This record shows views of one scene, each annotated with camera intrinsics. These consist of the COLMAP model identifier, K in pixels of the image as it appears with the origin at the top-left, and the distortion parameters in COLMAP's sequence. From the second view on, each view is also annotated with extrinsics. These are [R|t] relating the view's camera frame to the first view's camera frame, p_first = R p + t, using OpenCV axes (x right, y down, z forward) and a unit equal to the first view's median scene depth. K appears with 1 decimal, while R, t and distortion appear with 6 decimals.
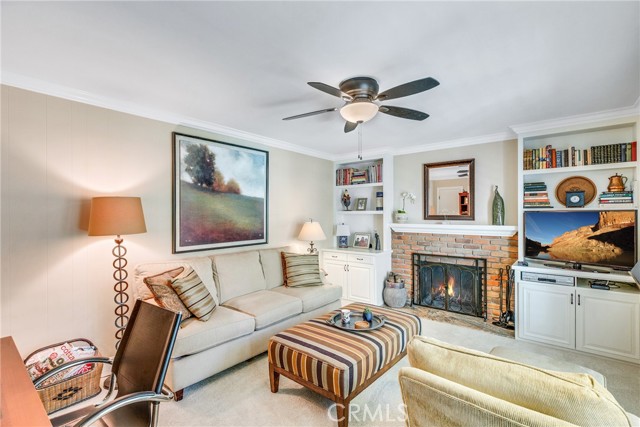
lens RADIAL K [[287.9, 0, 323.5], [0, 287.9, 214.1], [0, 0, 1]] dist [0.000502, -0.000551]
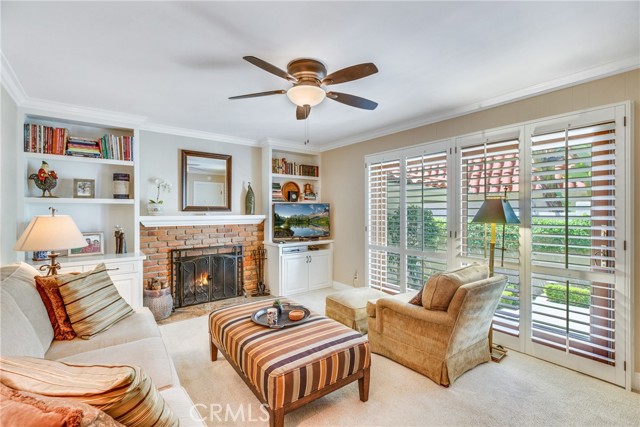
lens RADIAL K [[287.9, 0, 323.5], [0, 287.9, 214.1], [0, 0, 1]] dist [0.000502, -0.000551]
pose [[0.216885, -0.007956, 0.976165, -0.442513], [0.001372, 0.999968, 0.007845, 0.022288], [-0.976196, -0.000362, 0.216889, 0.377609]]
